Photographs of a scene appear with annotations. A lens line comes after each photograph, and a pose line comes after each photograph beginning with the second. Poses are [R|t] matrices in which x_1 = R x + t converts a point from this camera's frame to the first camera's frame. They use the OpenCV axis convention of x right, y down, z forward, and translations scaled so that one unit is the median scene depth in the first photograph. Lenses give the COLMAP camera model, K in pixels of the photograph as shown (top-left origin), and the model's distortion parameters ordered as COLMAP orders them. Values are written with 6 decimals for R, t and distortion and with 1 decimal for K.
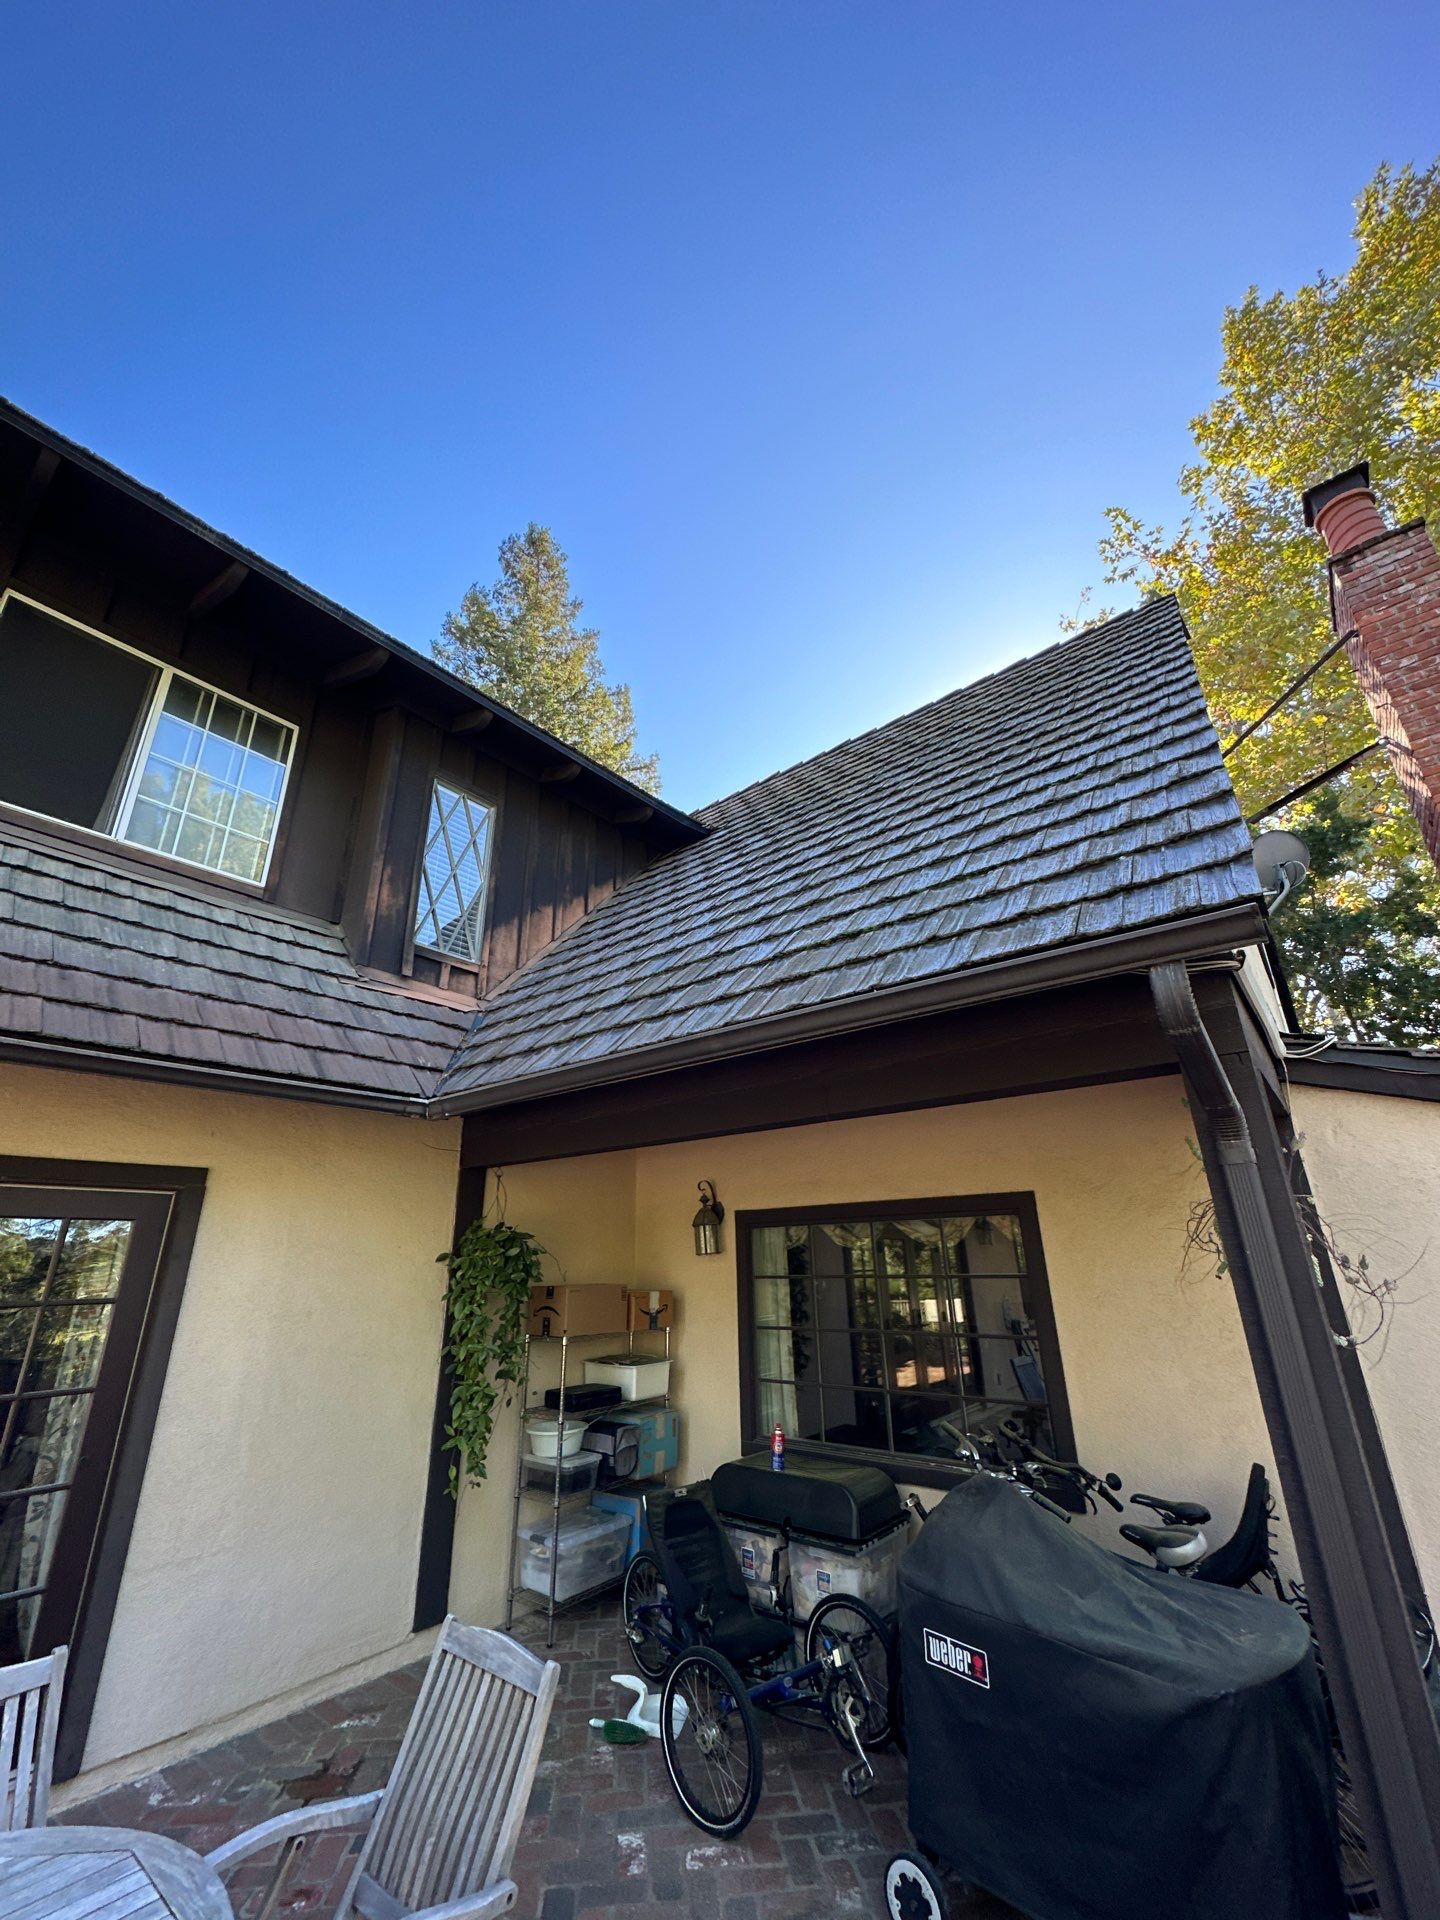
lens RADIAL K [[766.6, 0, 718.3], [0, 766.6, 964.0], [0, 0, 1]] dist [-0.002479, -0.000556]
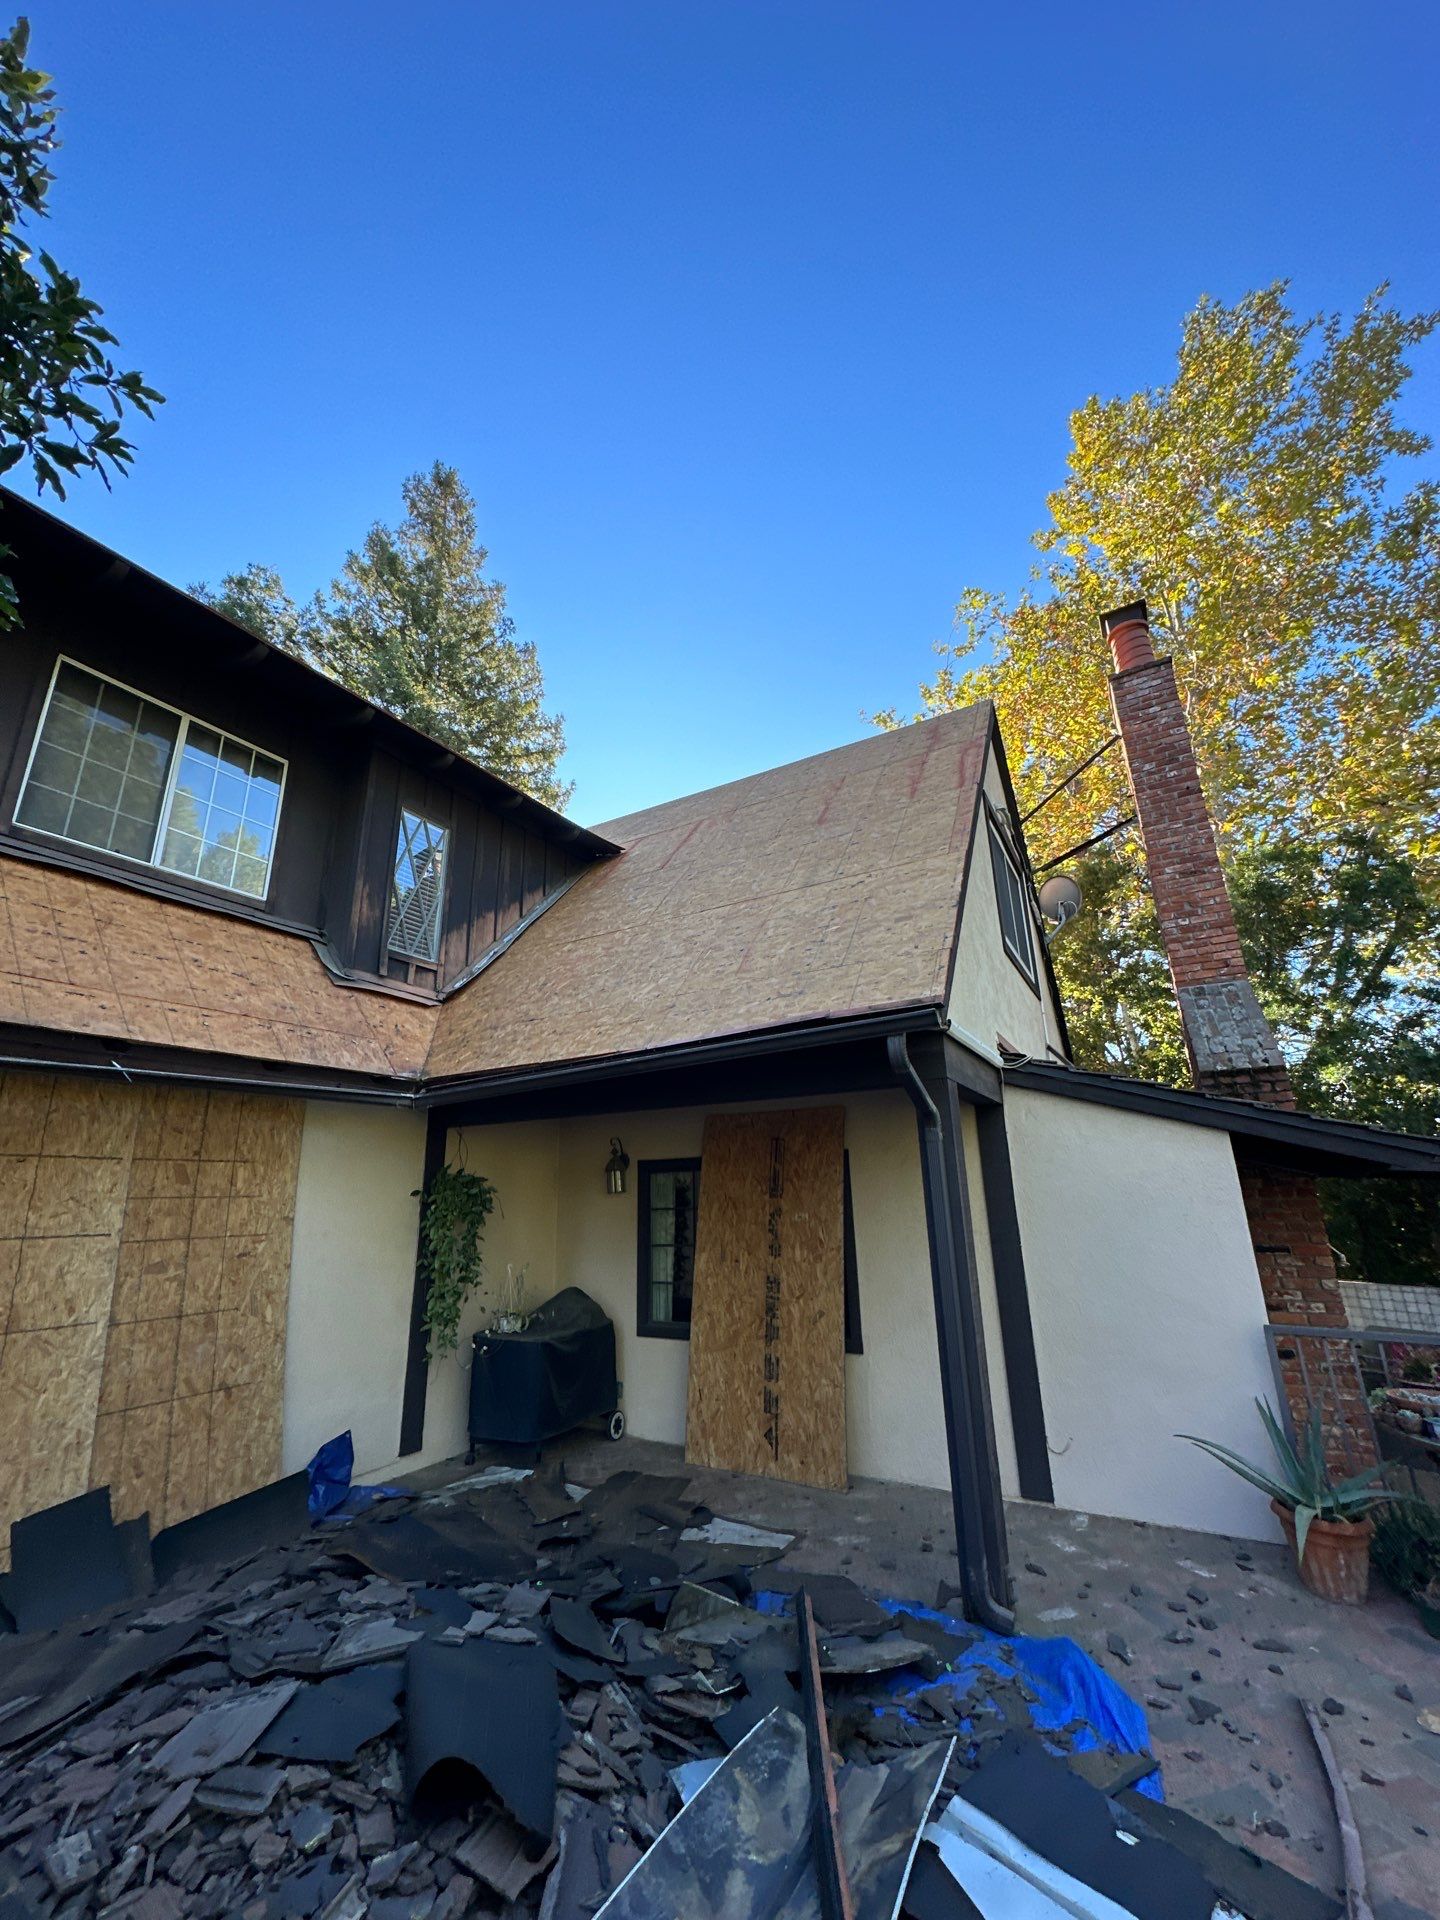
lens RADIAL K [[765.1, 0, 718.8], [0, 765.1, 964.1], [0, 0, 1]] dist [-0.002180, -0.000224]
pose [[0.988721, 0.040602, 0.144159, -0.053213], [-0.050112, 0.996757, 0.062965, -0.126984], [-0.141135, -0.069479, 0.987549, -0.361871]]
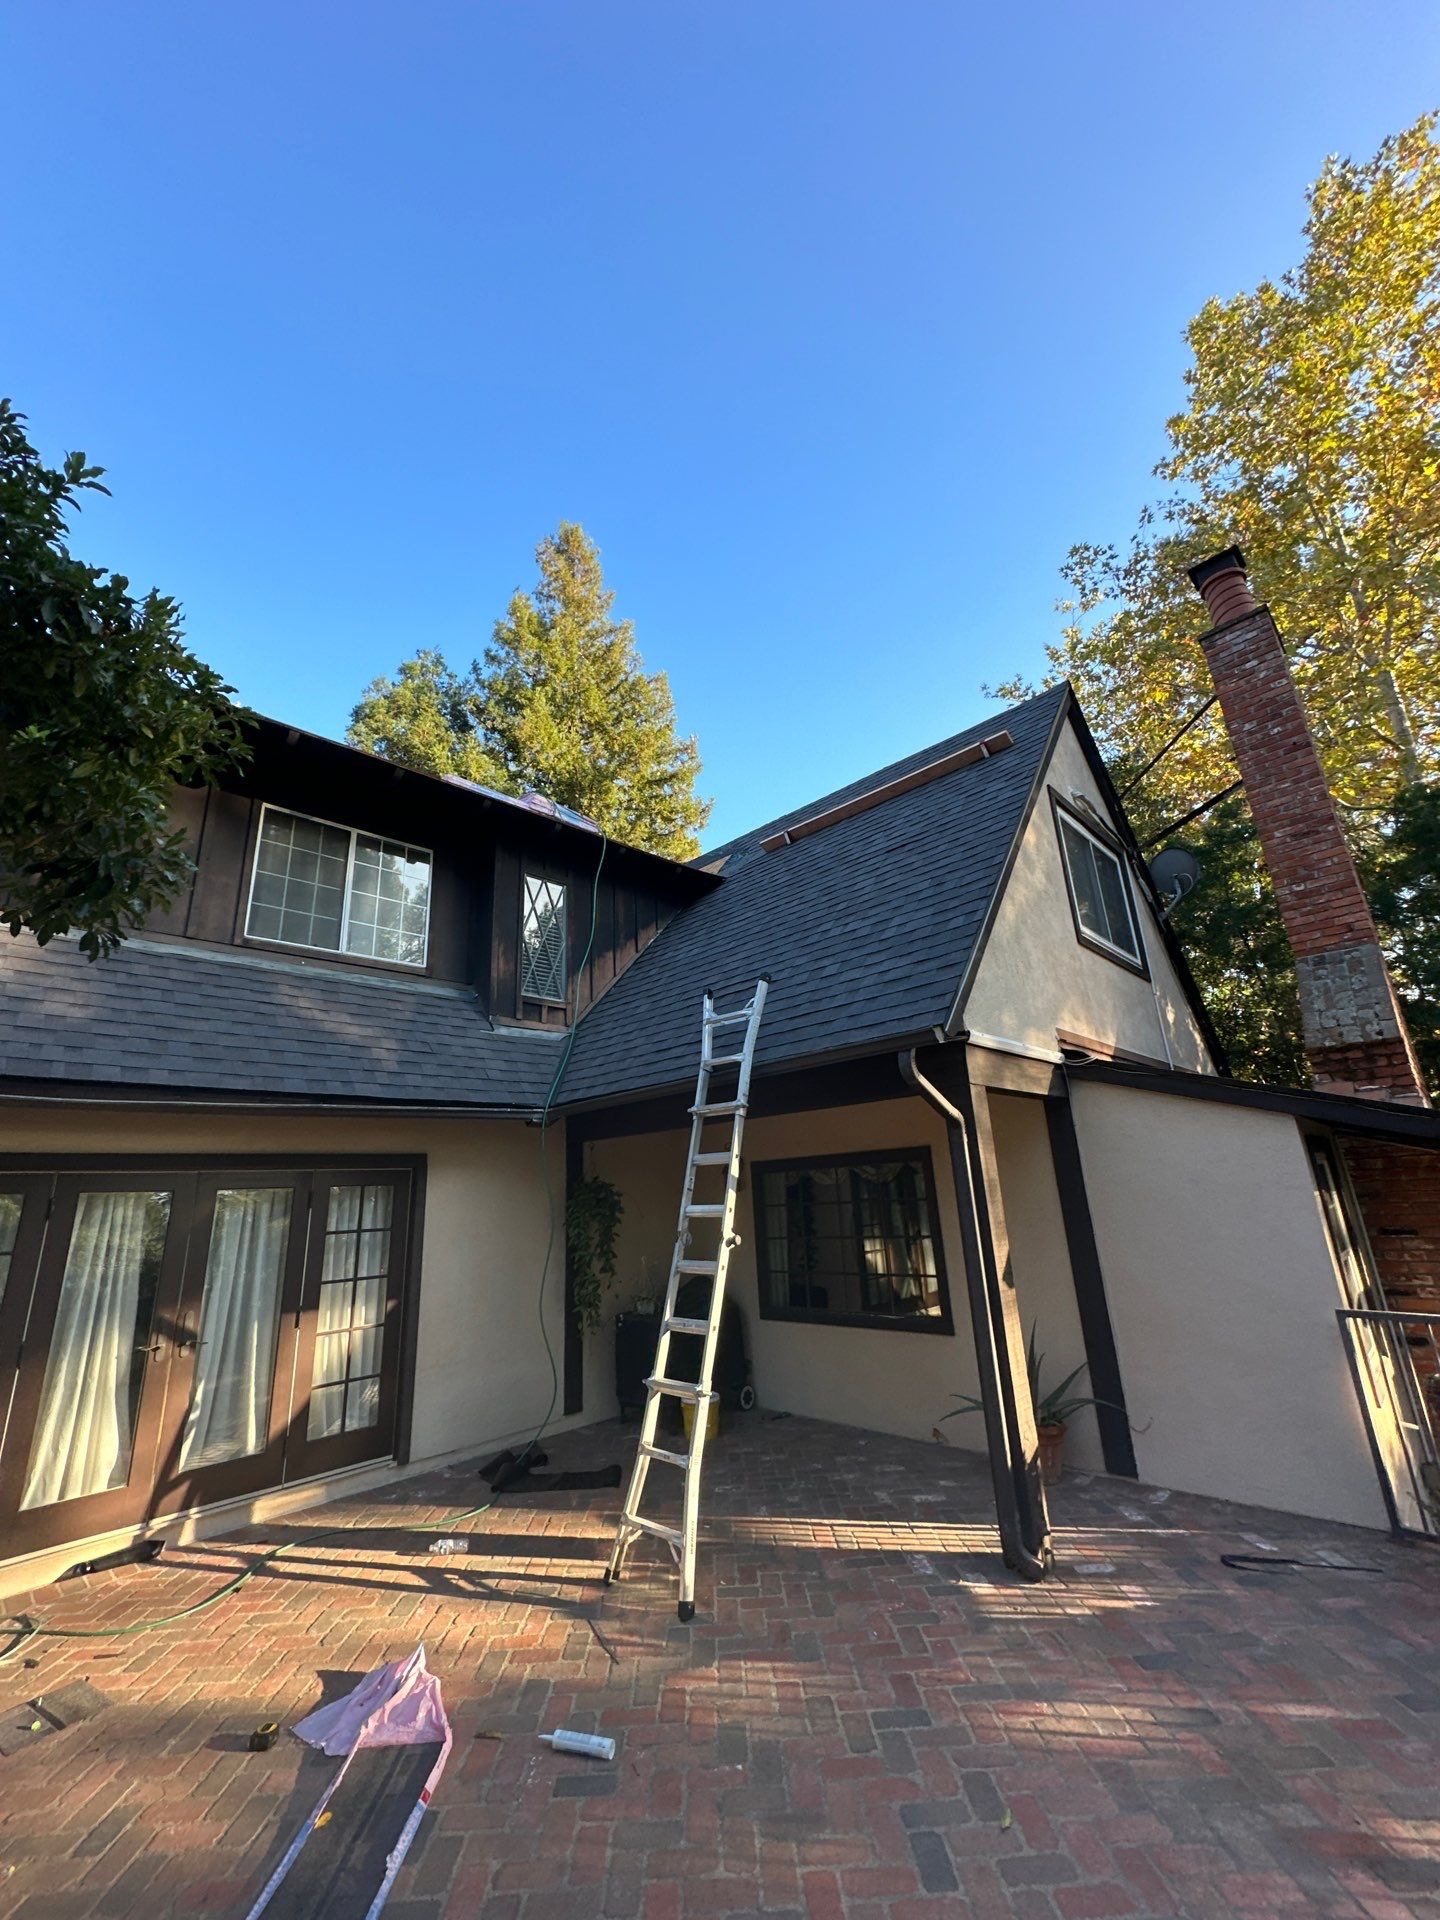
lens RADIAL K [[765.1, 0, 718.8], [0, 765.1, 964.1], [0, 0, 1]] dist [-0.002180, -0.000224]
pose [[0.994890, -0.058719, -0.082128, 0.127515], [0.064680, 0.995312, 0.071912, -0.201800], [0.077520, -0.076857, 0.994024, -0.529147]]
